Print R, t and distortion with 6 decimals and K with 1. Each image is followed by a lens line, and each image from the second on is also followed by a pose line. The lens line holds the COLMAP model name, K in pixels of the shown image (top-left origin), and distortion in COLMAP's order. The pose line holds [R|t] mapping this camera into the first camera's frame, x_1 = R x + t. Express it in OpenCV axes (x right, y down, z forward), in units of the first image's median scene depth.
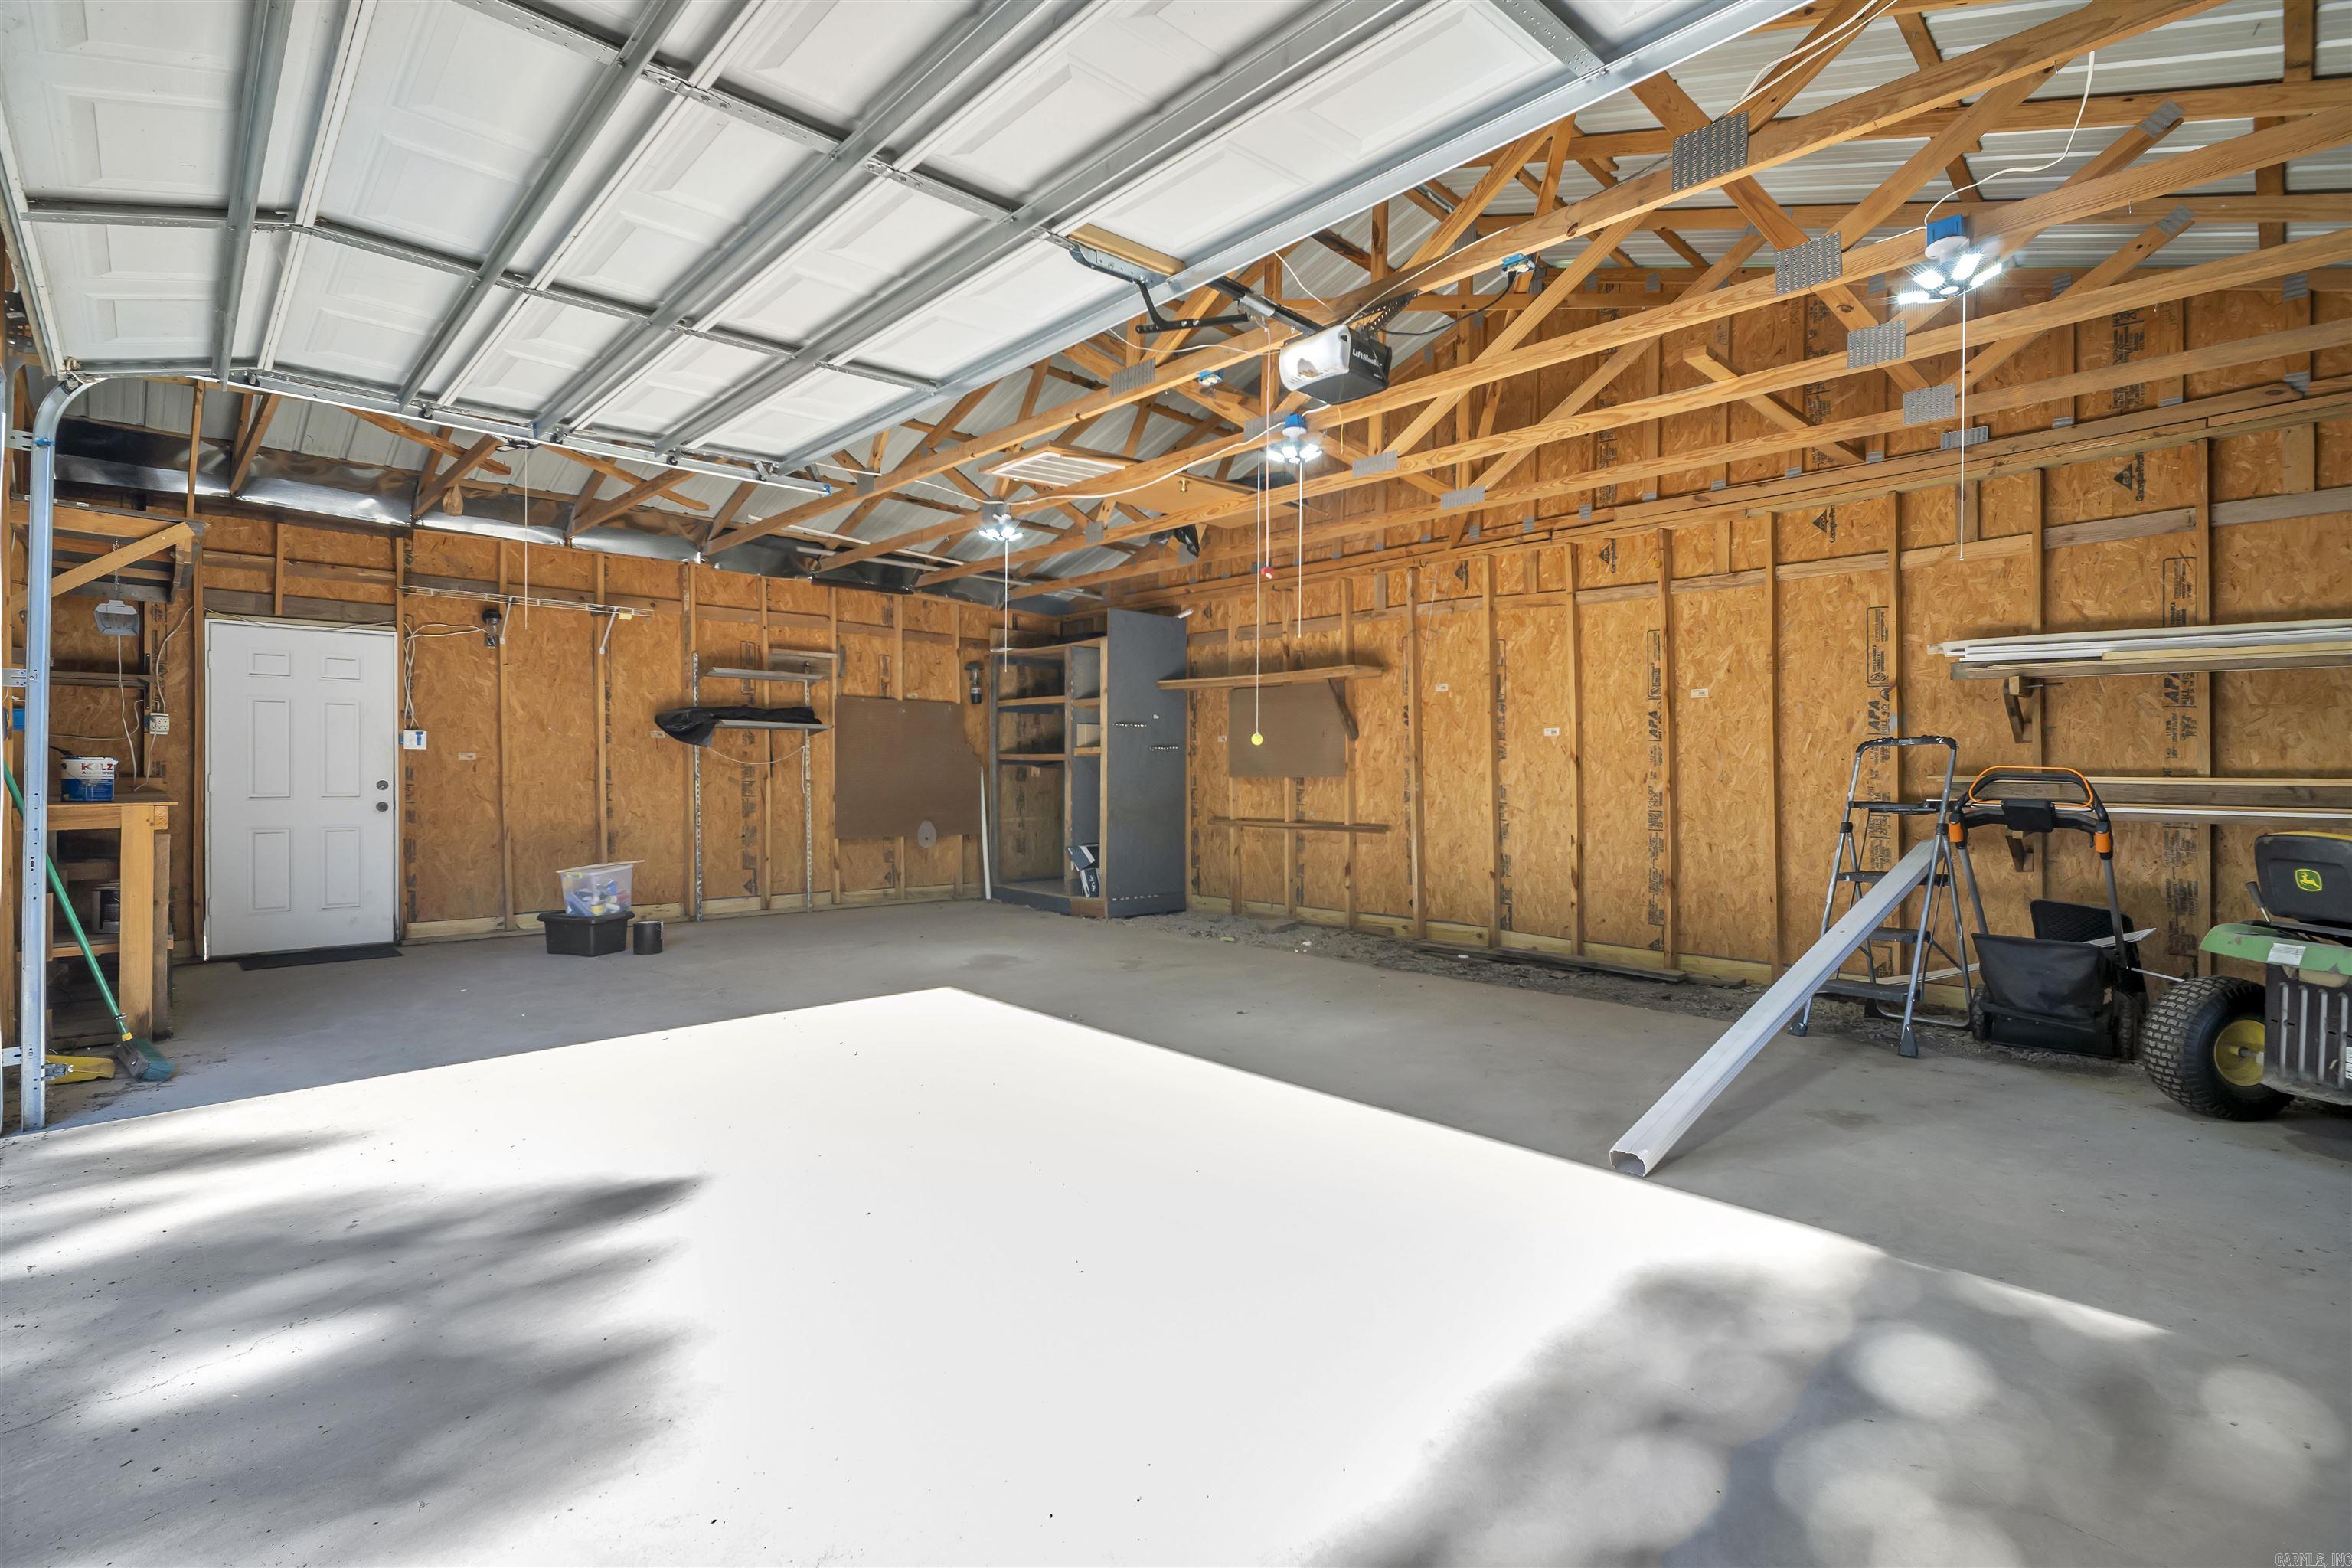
lens RADIAL K [[1085.7, 0, 1175.5], [0, 1085.7, 745.9], [0, 0, 1]] dist [0.001552, -0.004205]
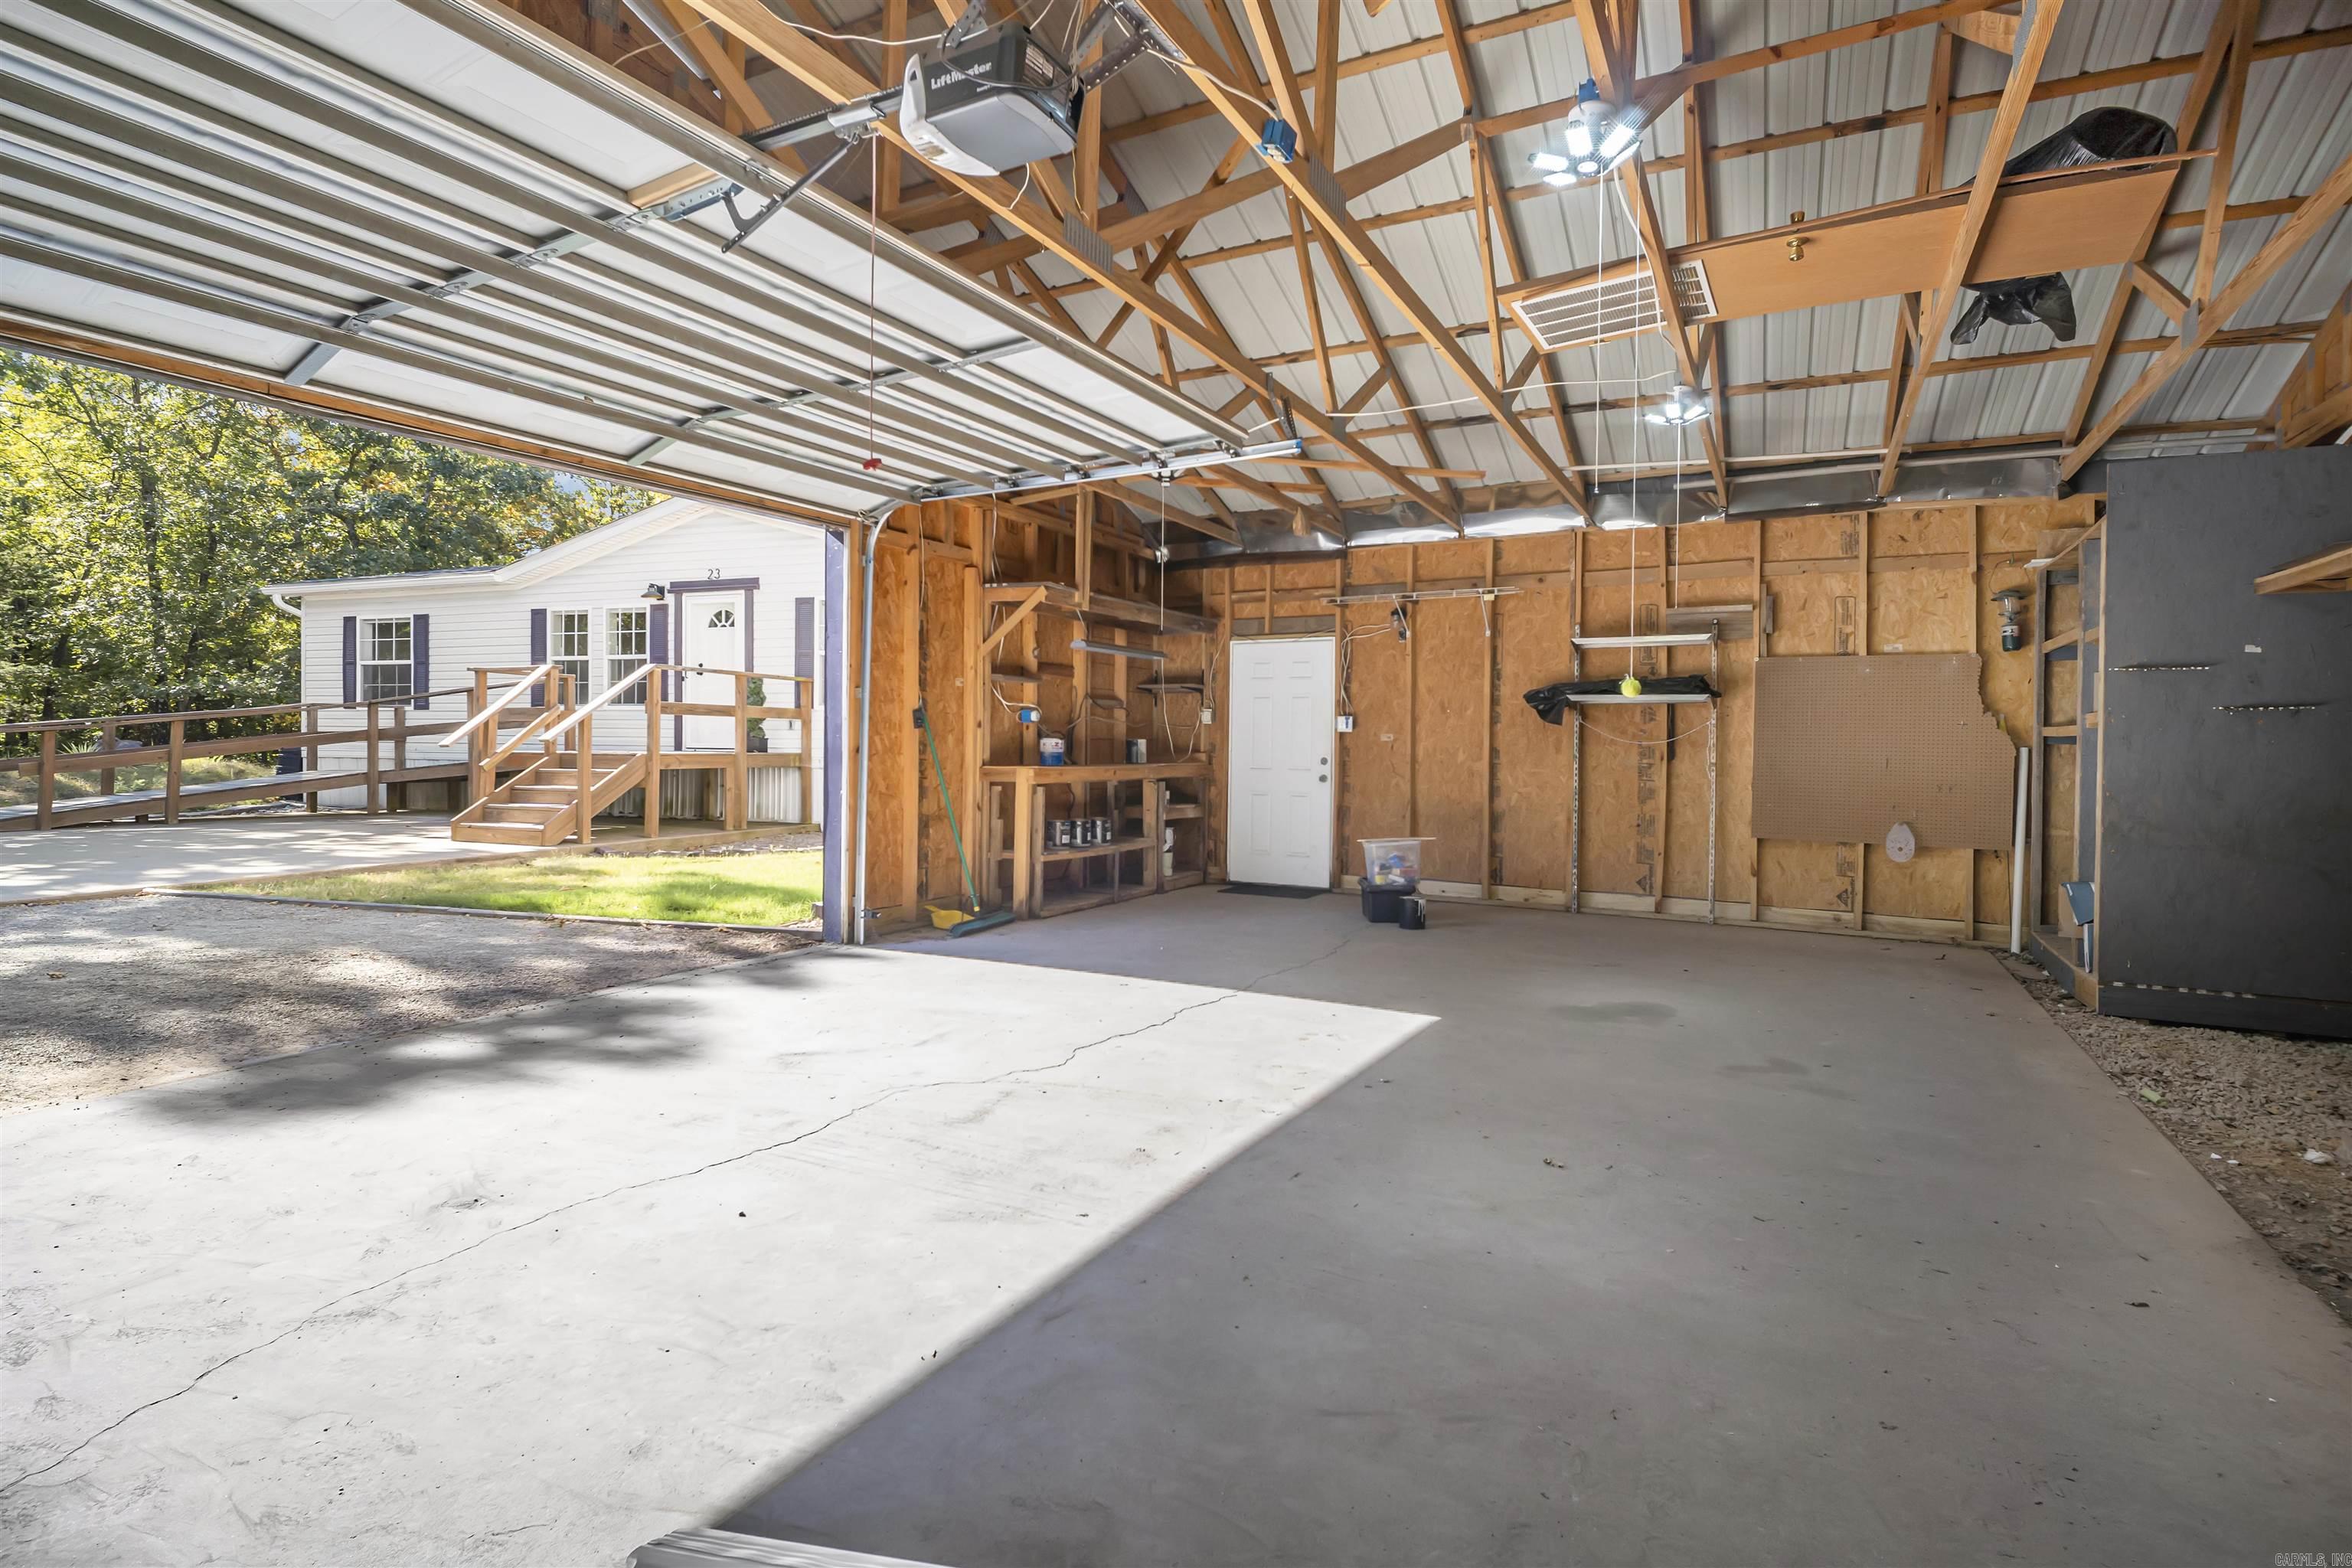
lens RADIAL K [[1085.7, 0, 1175.5], [0, 1085.7, 745.9], [0, 0, 1]] dist [0.001552, -0.004205]
pose [[0.311959, -0.003051, -0.950091, 0.355894], [0.013444, 0.999909, 0.001203, 0.013547], [0.950001, -0.013148, 0.311971, 0.404838]]
